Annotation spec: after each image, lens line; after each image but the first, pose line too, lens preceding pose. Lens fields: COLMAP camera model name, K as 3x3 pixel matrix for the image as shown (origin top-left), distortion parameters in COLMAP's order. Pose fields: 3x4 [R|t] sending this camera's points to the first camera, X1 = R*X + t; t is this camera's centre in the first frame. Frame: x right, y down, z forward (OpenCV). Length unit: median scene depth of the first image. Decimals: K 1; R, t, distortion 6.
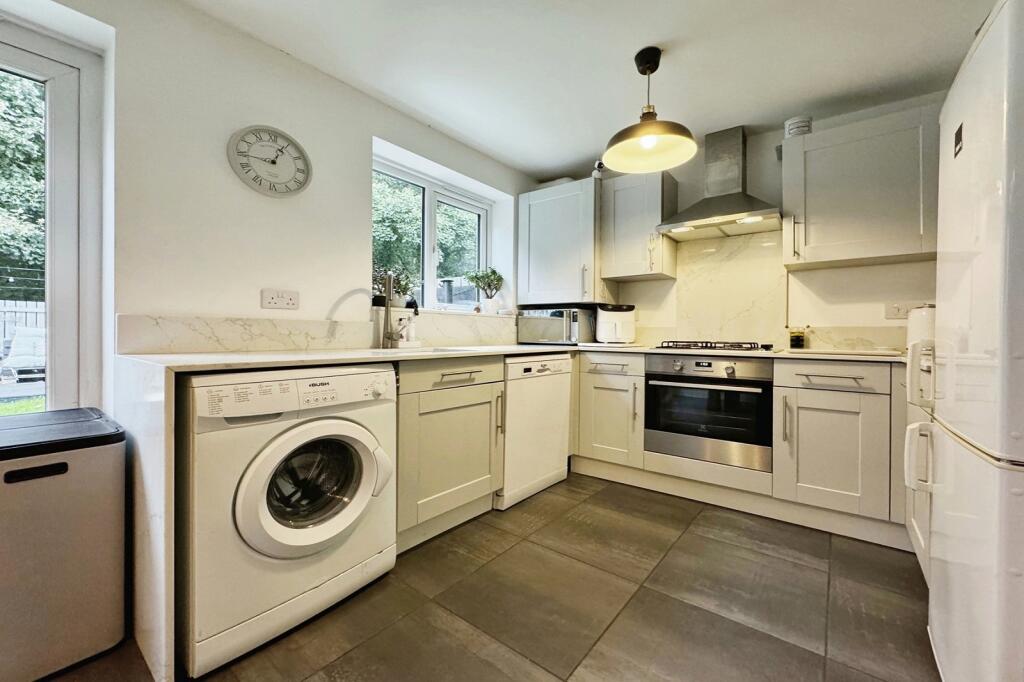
lens RADIAL K [[414.1, 0, 511.9], [0, 414.1, 333.1], [0, 0, 1]] dist [-0.000063, 0.000013]
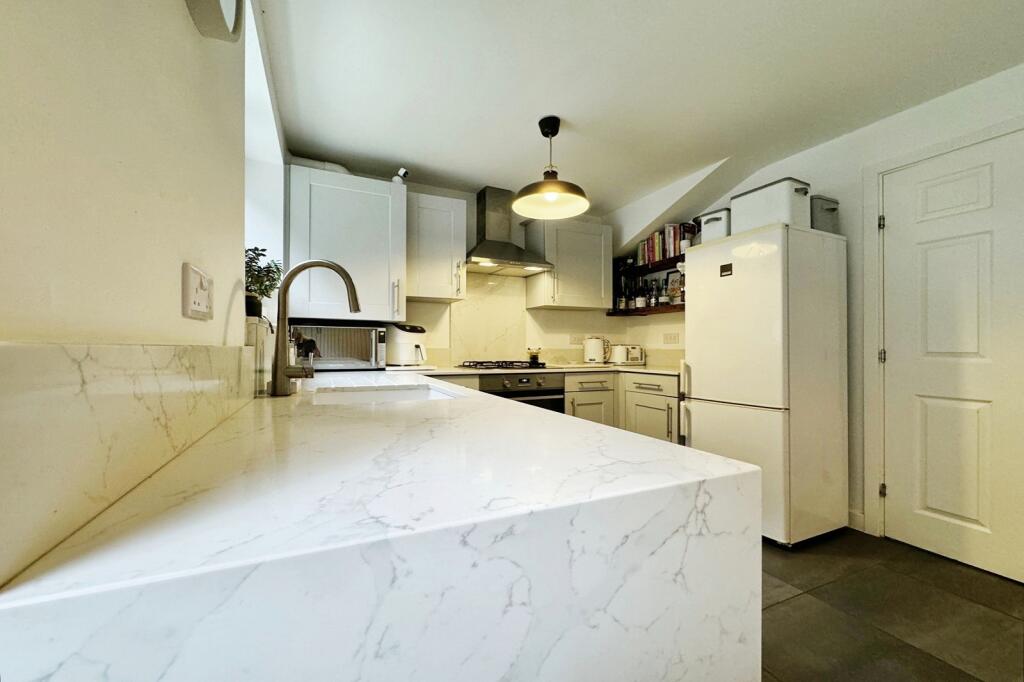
lens RADIAL K [[409.8, 0, 512.0], [0, 409.8, 341.0], [0, 0, 1]] dist [0.000249, 0.000009]
pose [[0.445017, 0.009635, 0.895470, -0.606185], [-0.000647, 0.999945, -0.010438, -0.027924], [-0.895522, 0.004066, 0.444999, 0.461438]]
